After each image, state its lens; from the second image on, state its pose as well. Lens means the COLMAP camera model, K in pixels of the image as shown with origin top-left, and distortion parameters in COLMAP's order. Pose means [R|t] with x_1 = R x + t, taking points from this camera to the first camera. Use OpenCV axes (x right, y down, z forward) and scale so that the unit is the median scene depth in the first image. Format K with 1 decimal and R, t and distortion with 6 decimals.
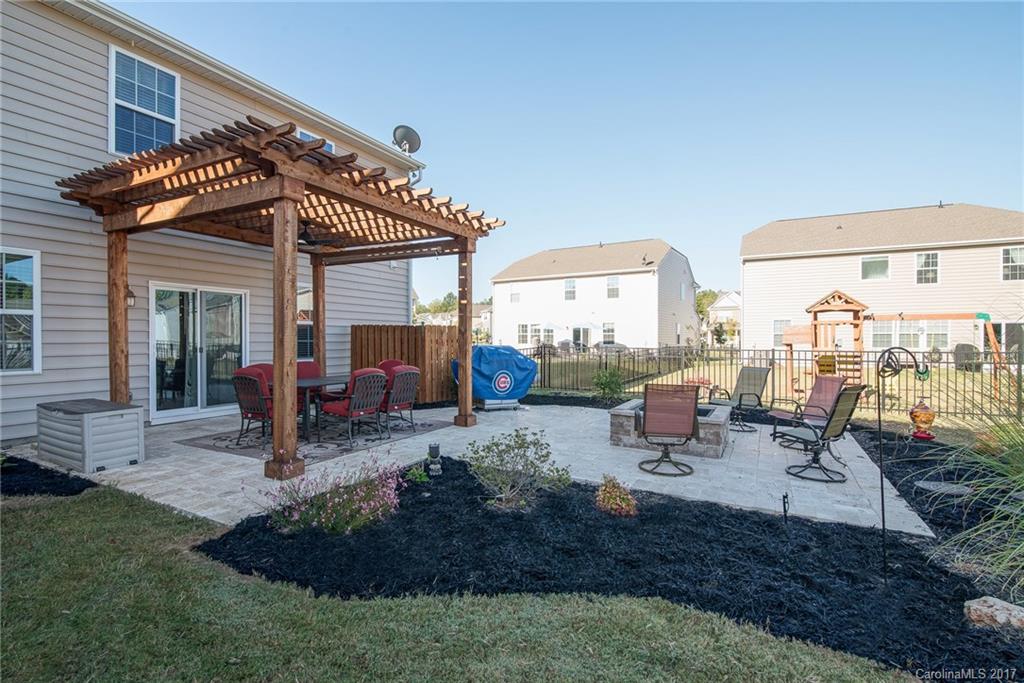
lens RADIAL K [[486.4, 0, 511.2], [0, 486.4, 340.3], [0, 0, 1]] dist [-0.016742, 0.000099]
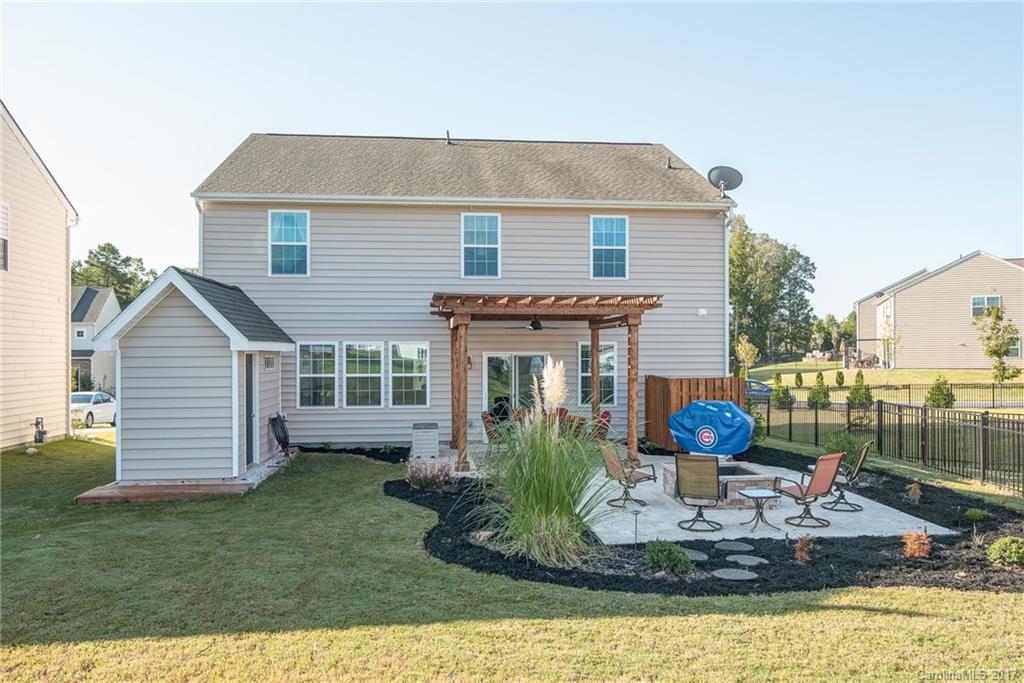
lens RADIAL K [[778.9, 0, 516.7], [0, 778.9, 344.8], [0, 0, 1]] dist [0.002329, 0.001740]
pose [[0.559768, -0.010541, -0.828582, 1.155441], [-0.000017, 0.999919, -0.012732, -0.091308], [0.828649, 0.007141, 0.559723, -0.277600]]
